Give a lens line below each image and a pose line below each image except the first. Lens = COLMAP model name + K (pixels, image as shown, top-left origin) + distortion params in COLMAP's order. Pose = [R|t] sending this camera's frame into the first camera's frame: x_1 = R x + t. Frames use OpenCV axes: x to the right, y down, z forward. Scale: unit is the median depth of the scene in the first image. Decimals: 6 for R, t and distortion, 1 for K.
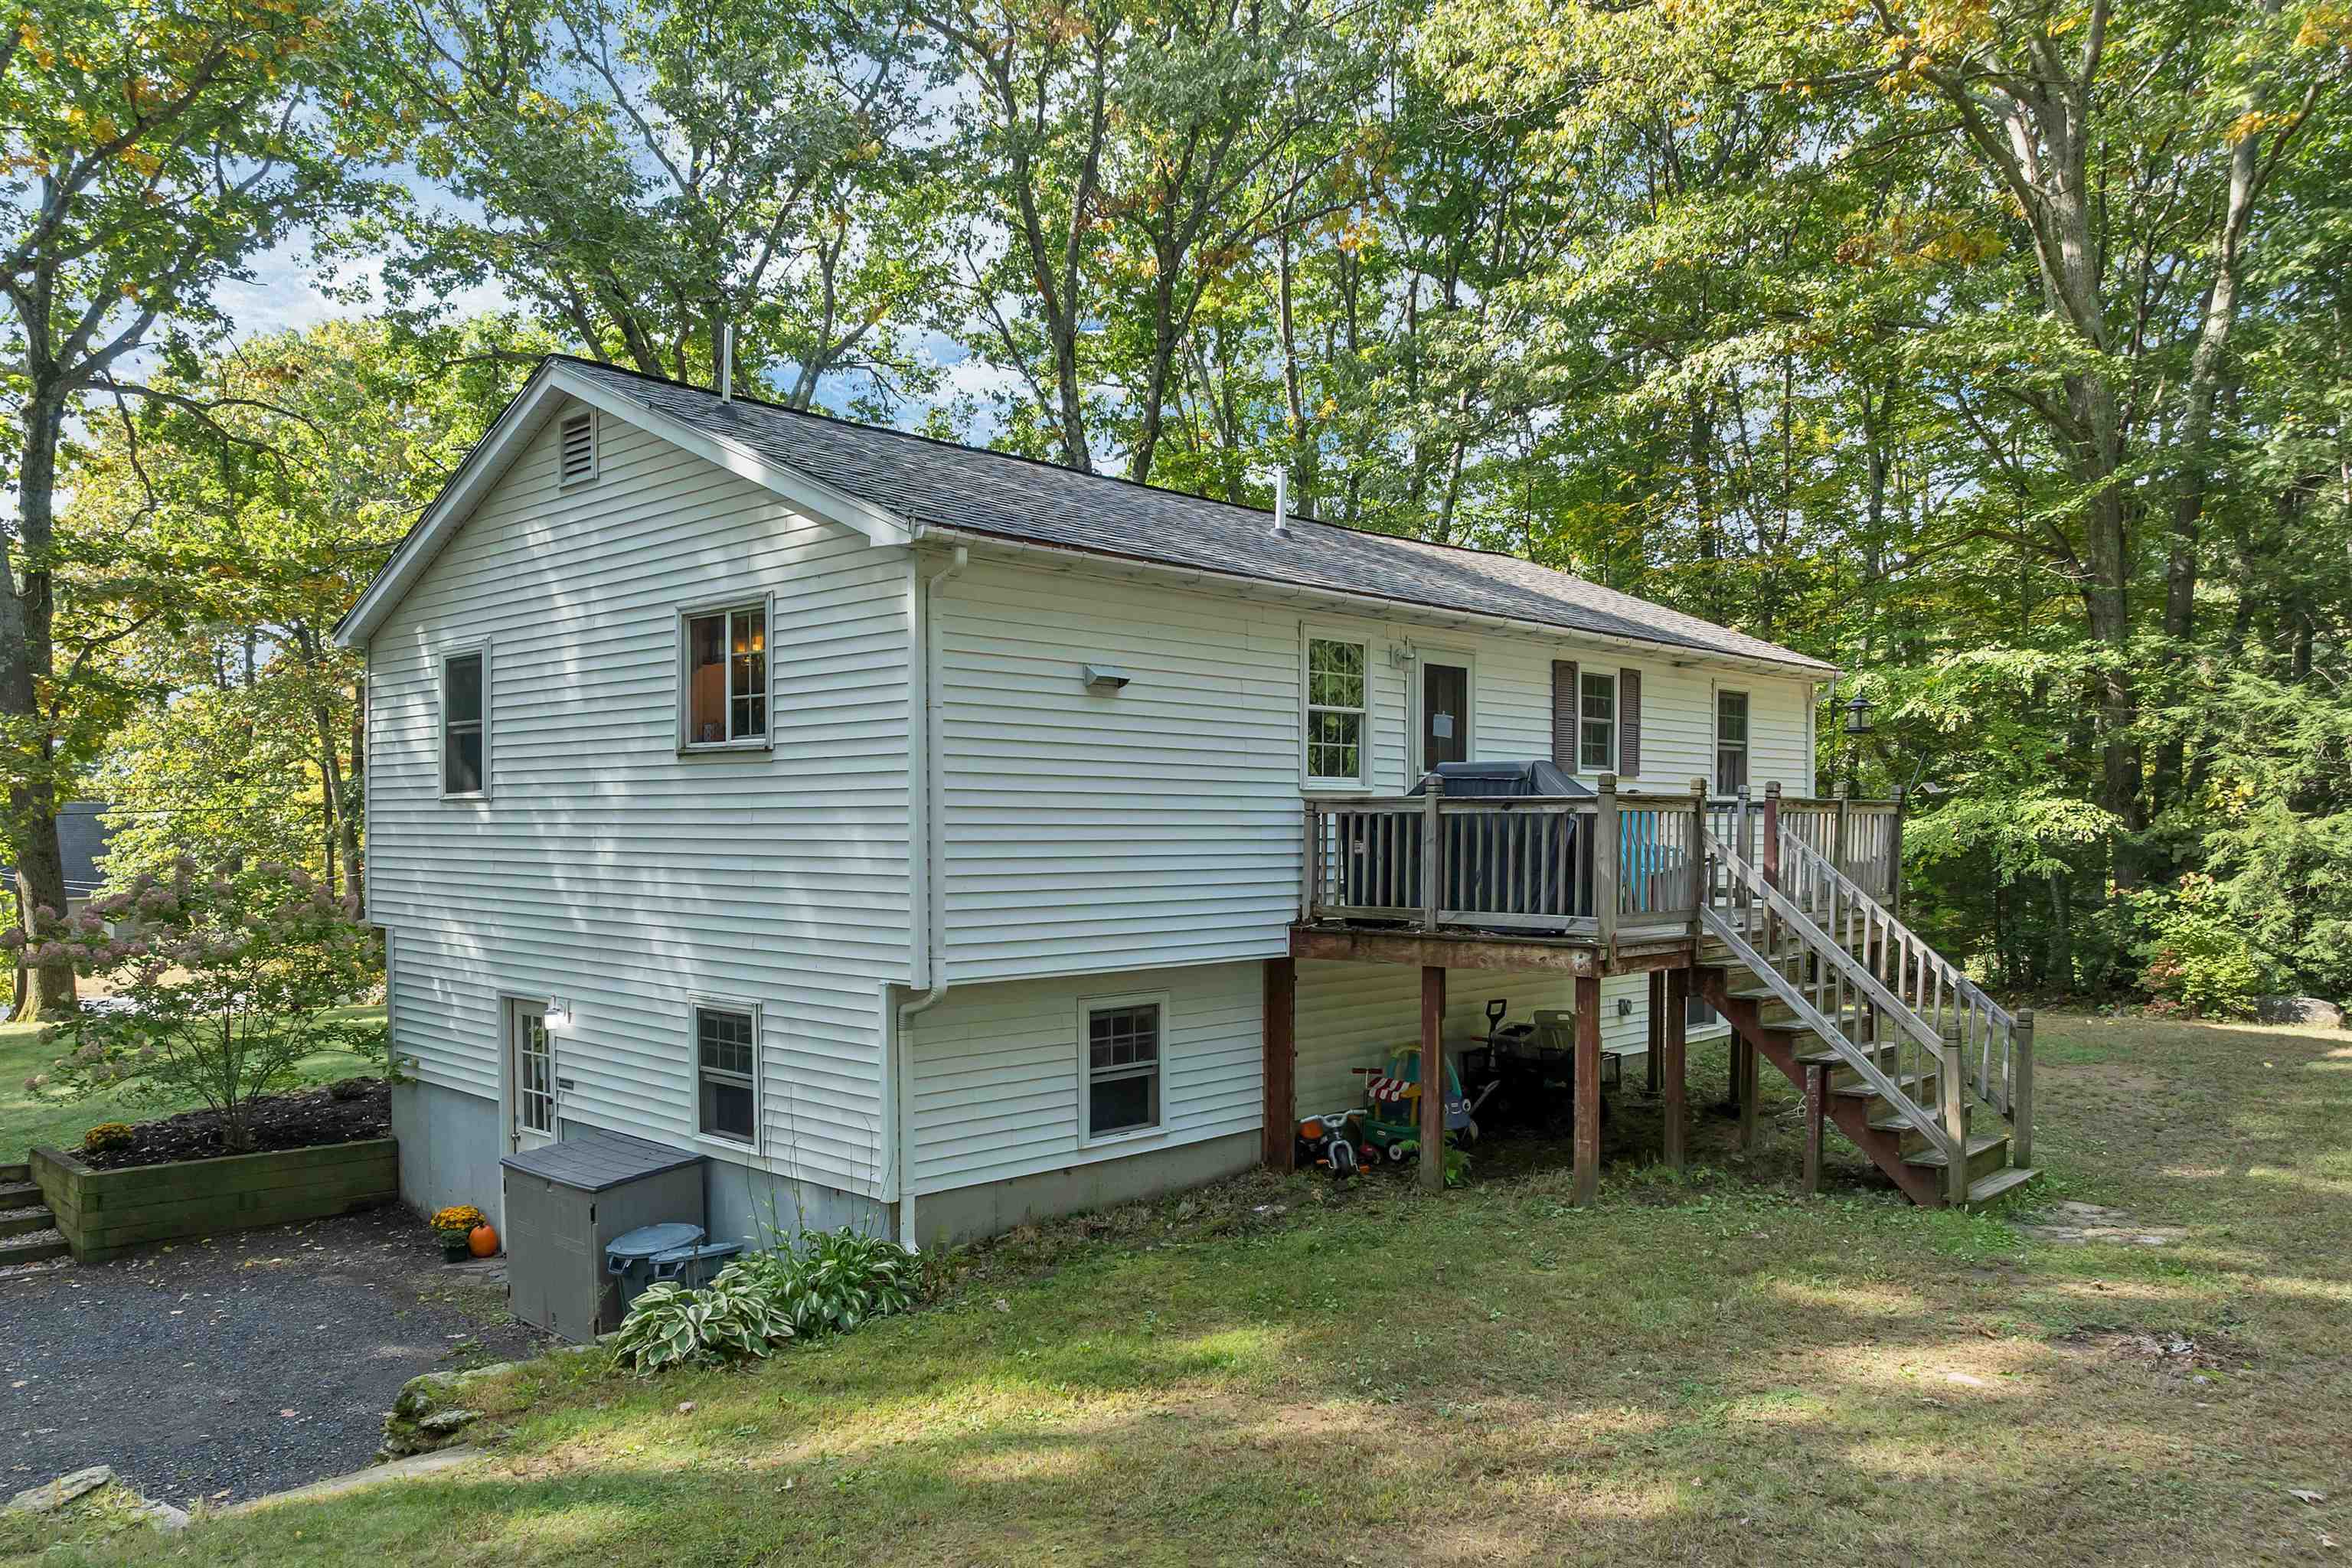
lens RADIAL K [[1674.4, 0, 1166.8], [0, 1674.4, 849.6], [0, 0, 1]] dist [-0.042498, -0.000943]
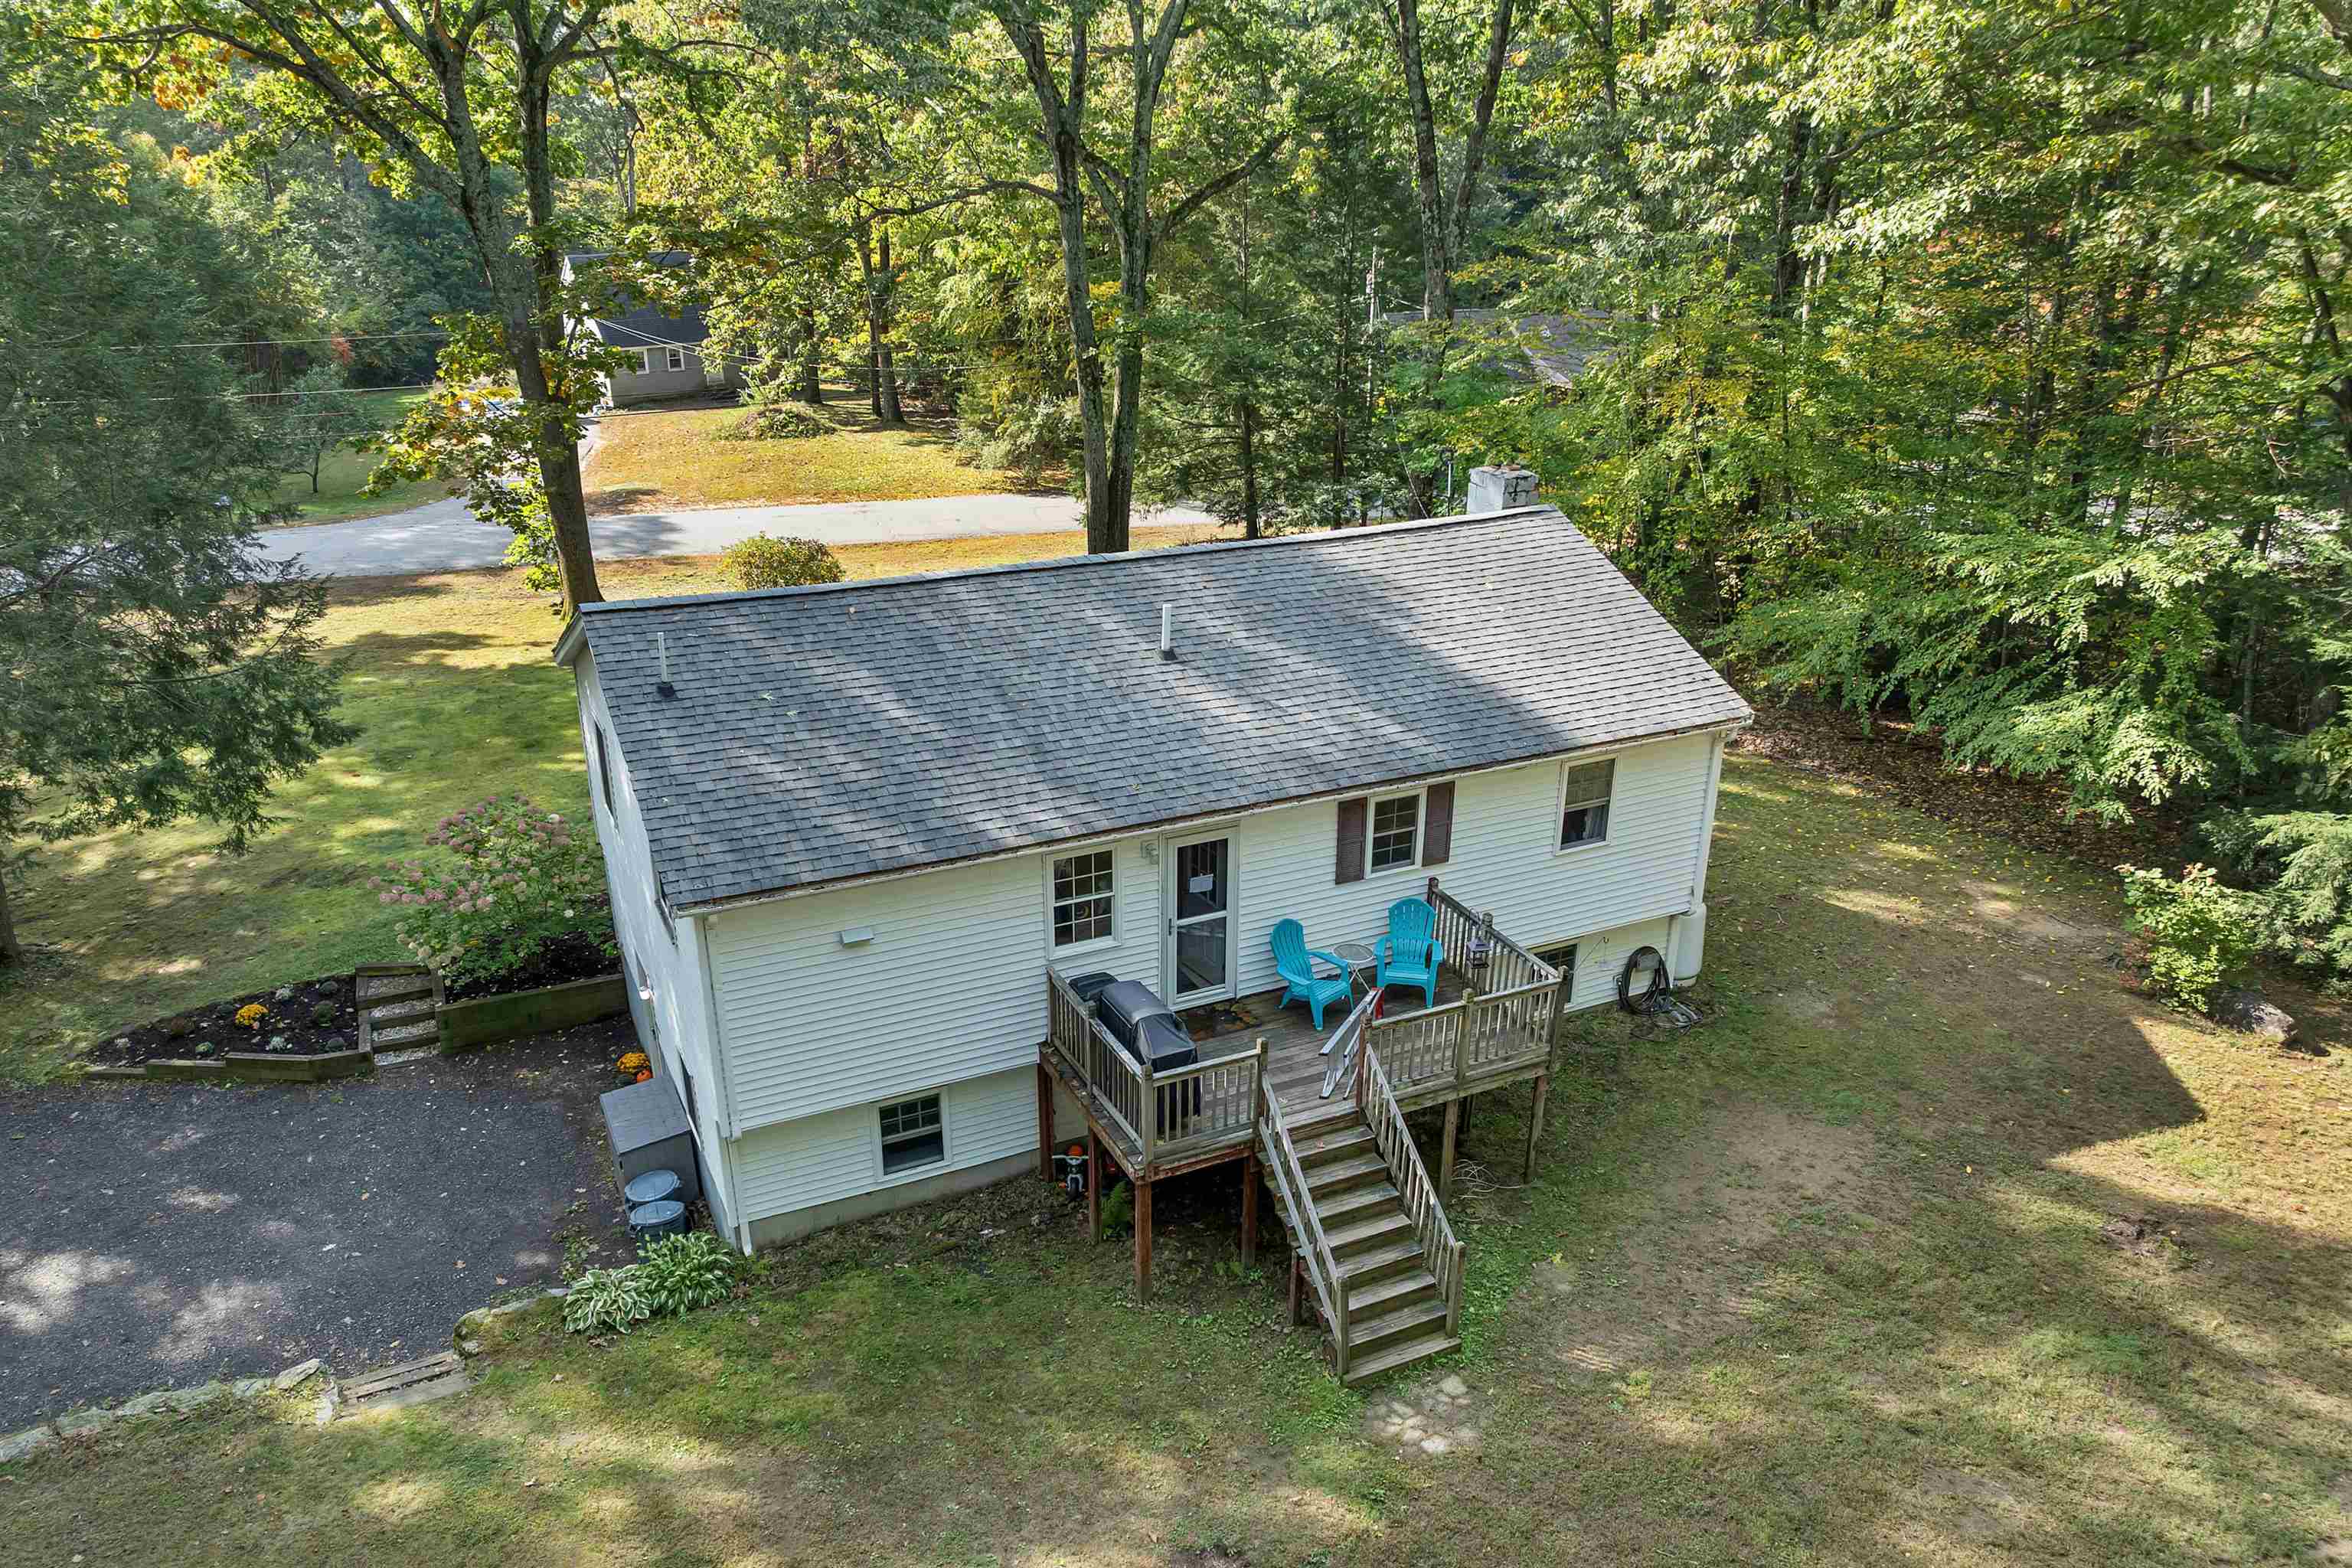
lens RADIAL K [[1674.4, 0, 1166.8], [0, 1674.4, 849.6], [0, 0, 1]] dist [-0.042498, -0.000943]
pose [[0.937122, 0.146923, -0.316568, 0.634206], [-0.011019, 0.919073, 0.393934, -0.709641], [0.348827, -0.365676, 0.862902, -0.168356]]
